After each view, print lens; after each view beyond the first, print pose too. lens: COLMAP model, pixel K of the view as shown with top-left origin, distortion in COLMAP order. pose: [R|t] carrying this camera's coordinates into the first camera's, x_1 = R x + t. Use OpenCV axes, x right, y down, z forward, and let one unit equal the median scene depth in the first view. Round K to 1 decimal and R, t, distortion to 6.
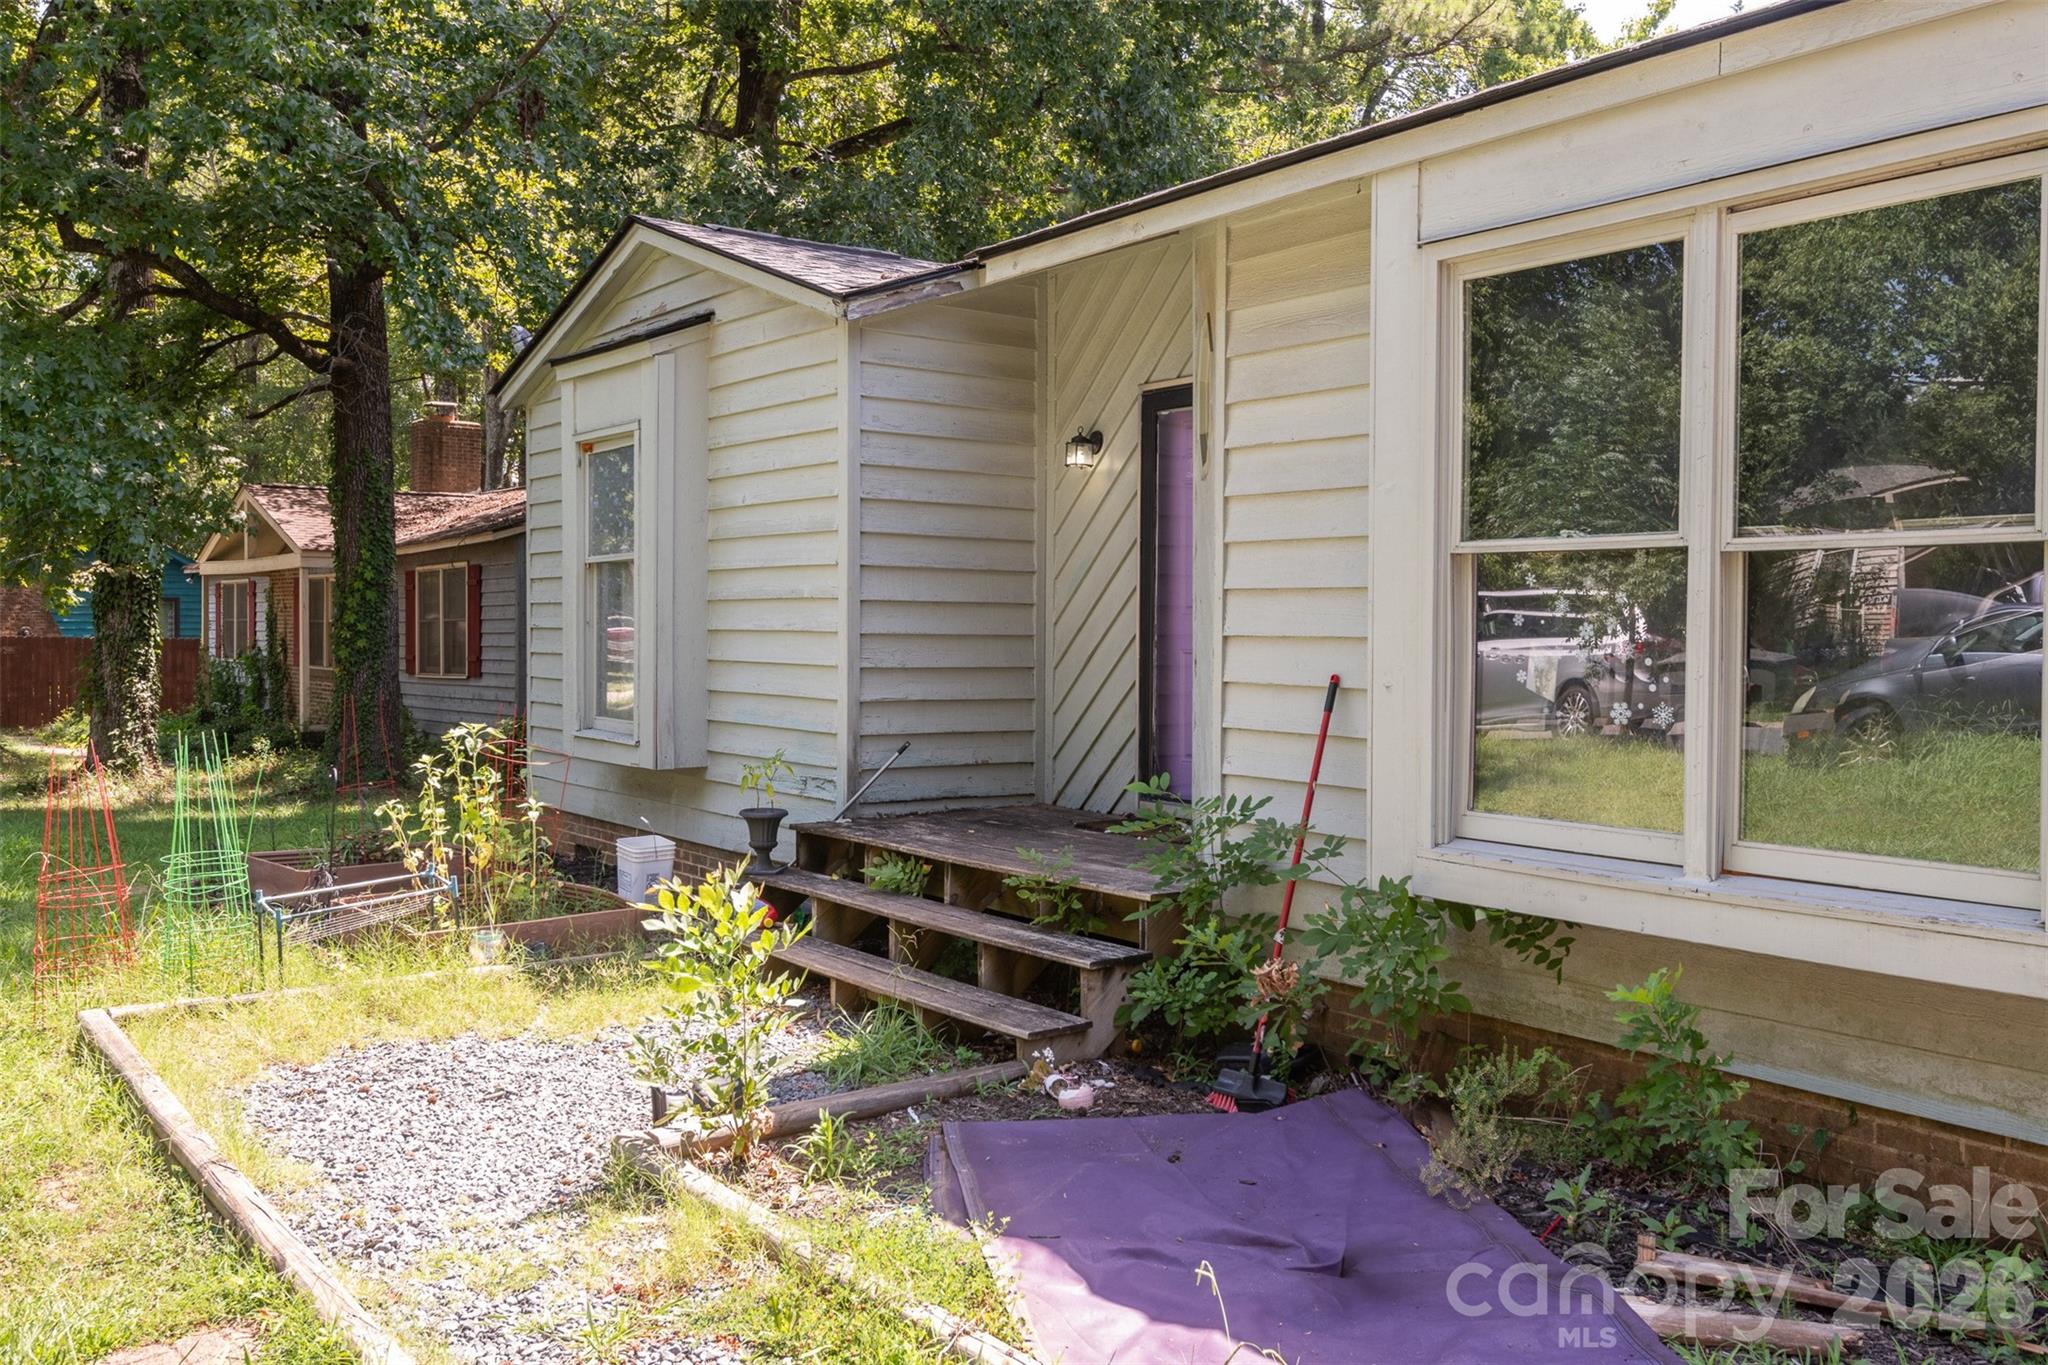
lens RADIAL K [[1727.9, 0, 1018.8], [0, 1727.9, 663.3], [0, 0, 1]] dist [0.007665, 0.003686]
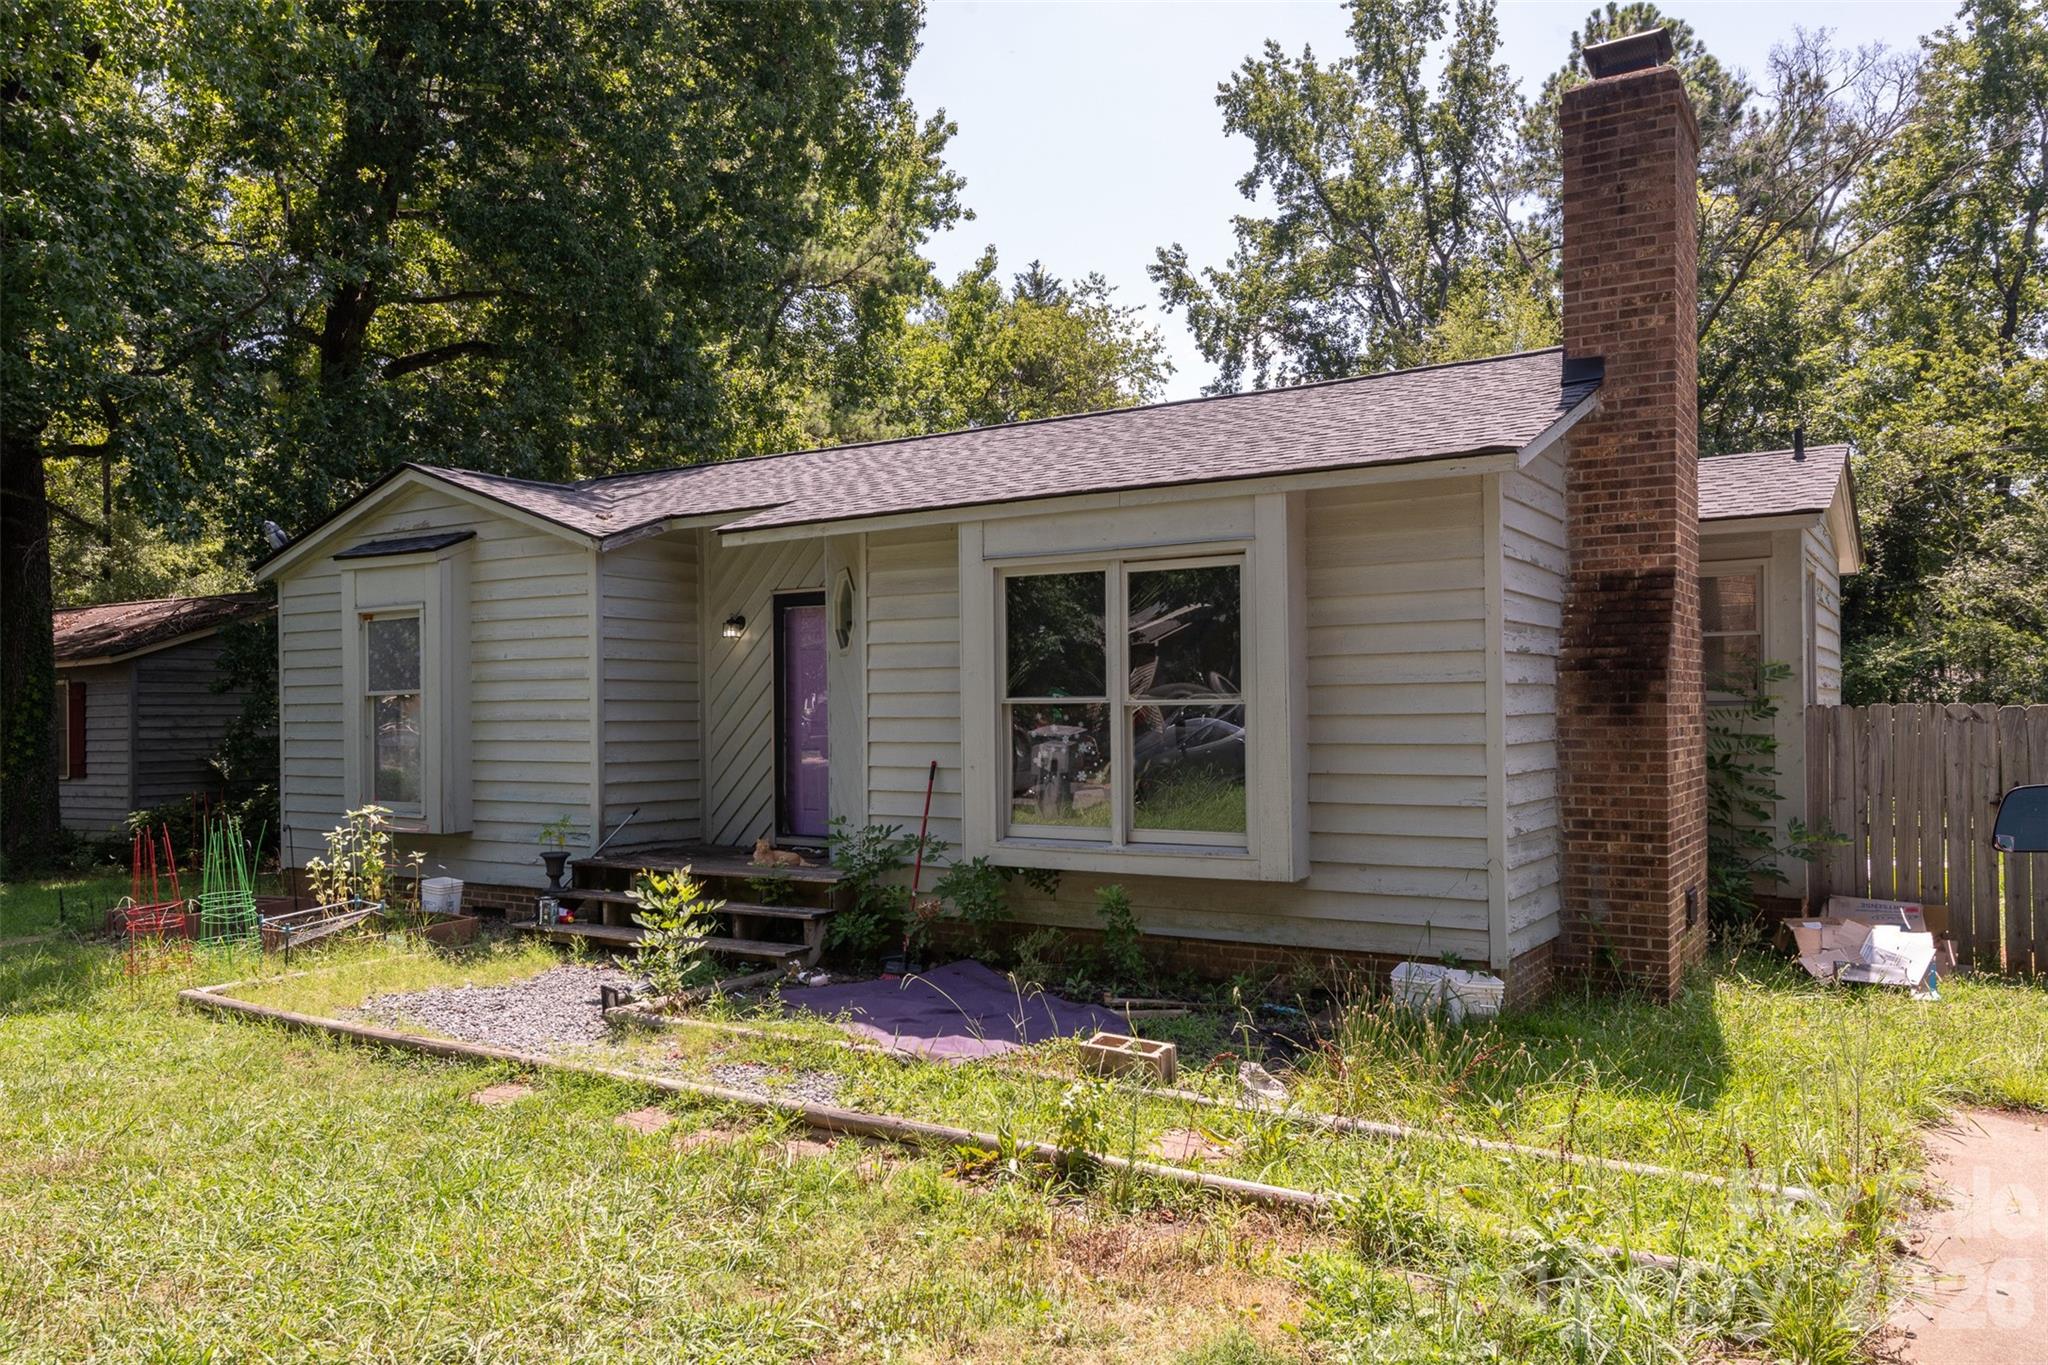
lens RADIAL K [[1496.5, 0, 954.6], [0, 1496.5, 714.8], [0, 0, 1]] dist [0.012342, -0.001240]
pose [[0.939724, -0.016875, 0.341516, -0.278374], [0.023363, 0.999616, -0.014893, -0.014951], [-0.341134, 0.021974, 0.939758, -0.458266]]
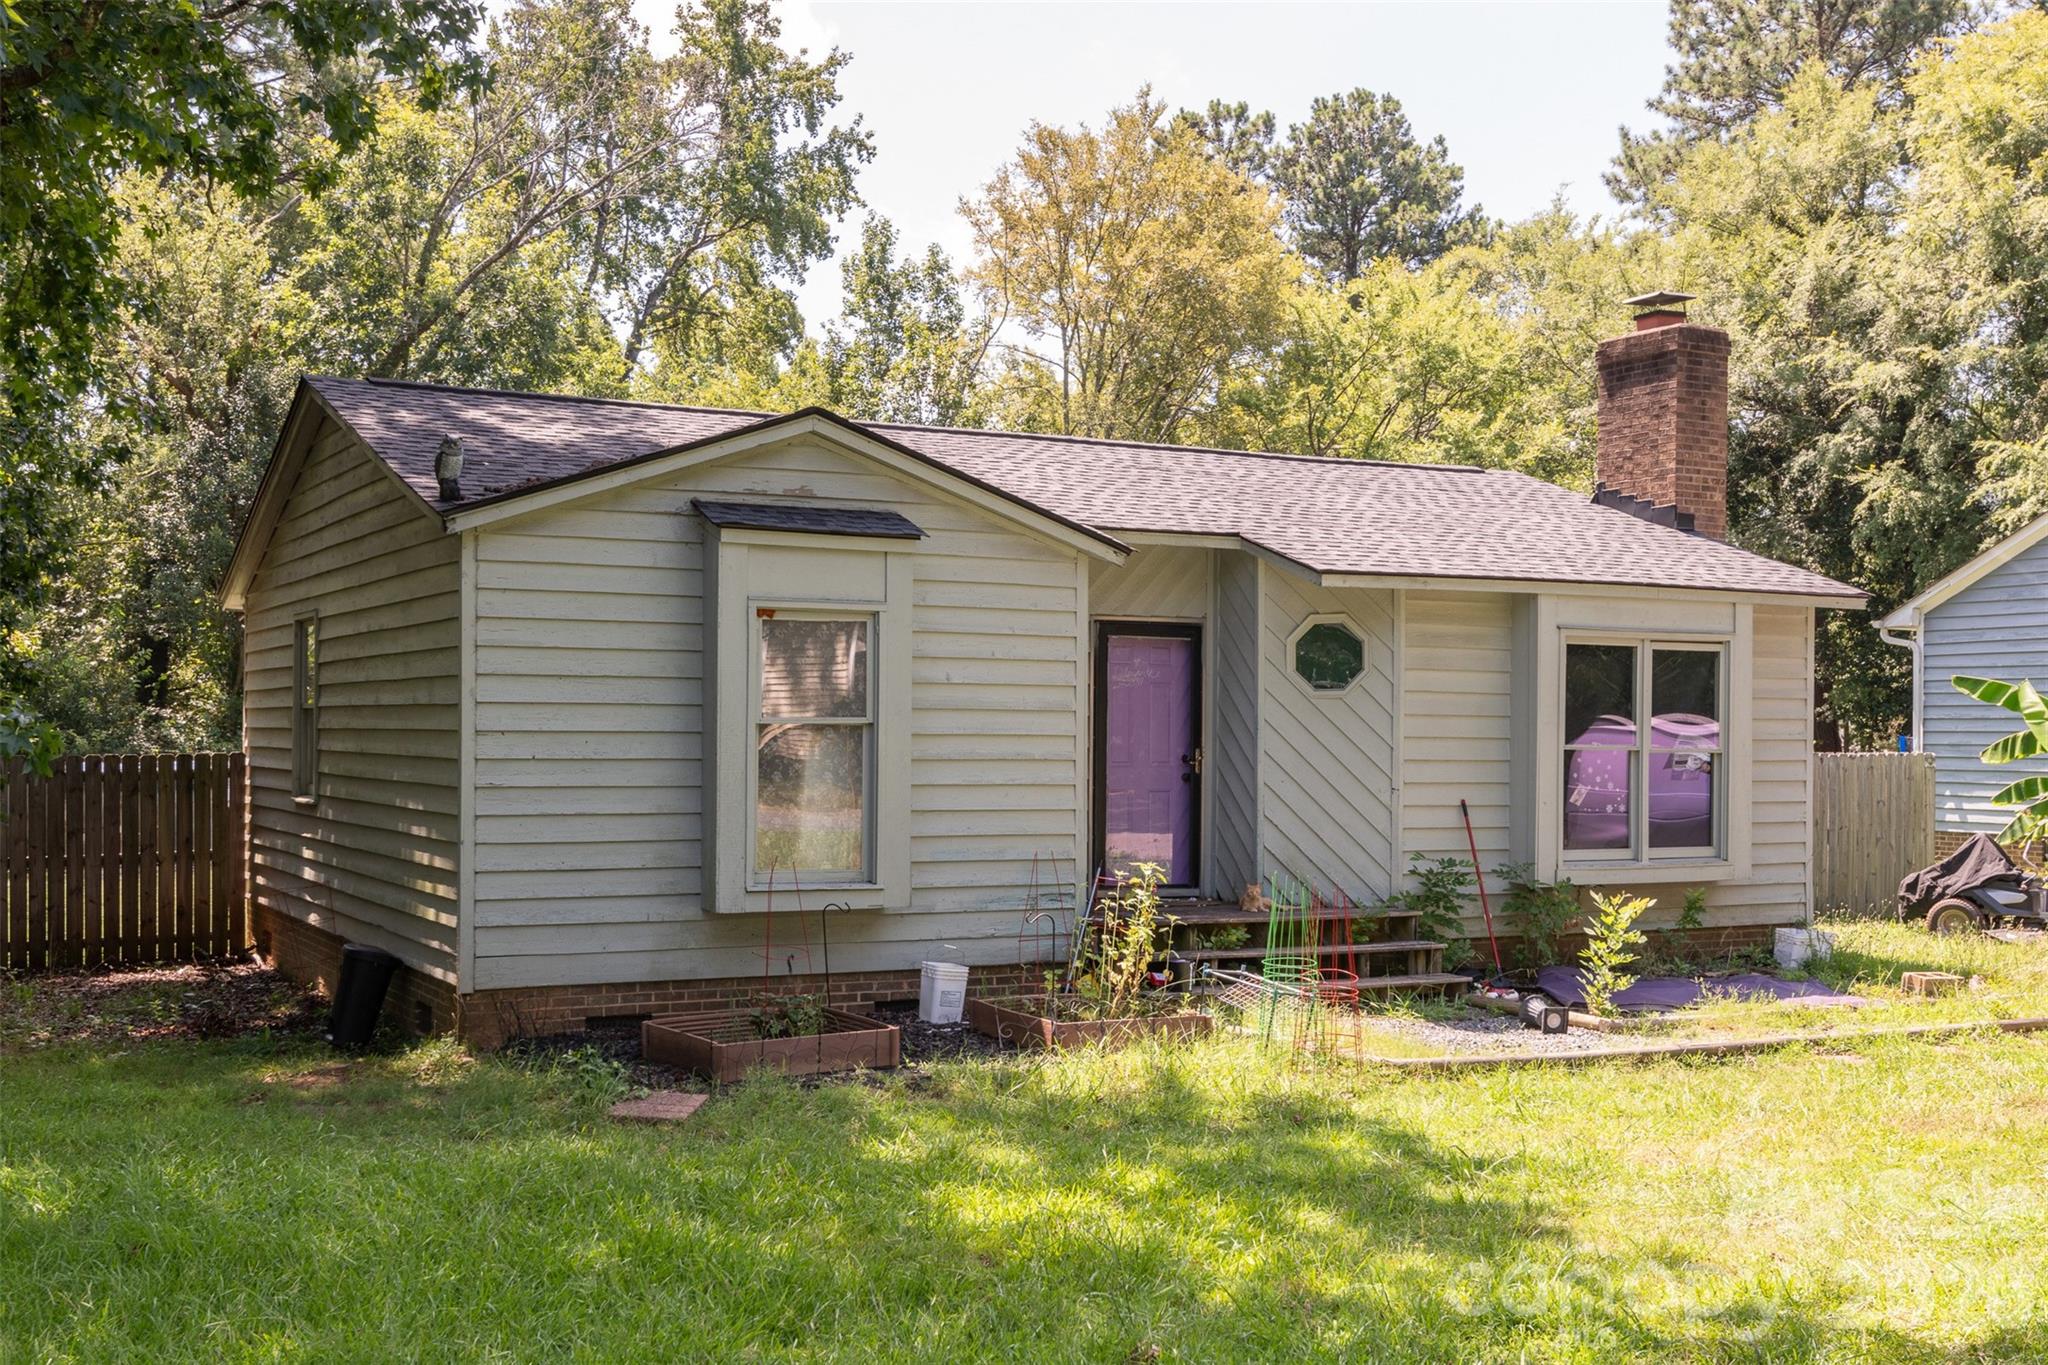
lens RADIAL K [[2177.4, 0, 984.9], [0, 2177.4, 722.0], [0, 0, 1]] dist [-0.006873, 0.019362]
pose [[0.152166, -0.004633, 0.988344, -1.947321], [0.012828, 0.999914, 0.002712, -0.078589], [-0.988272, 0.012266, 0.152212, 0.862245]]
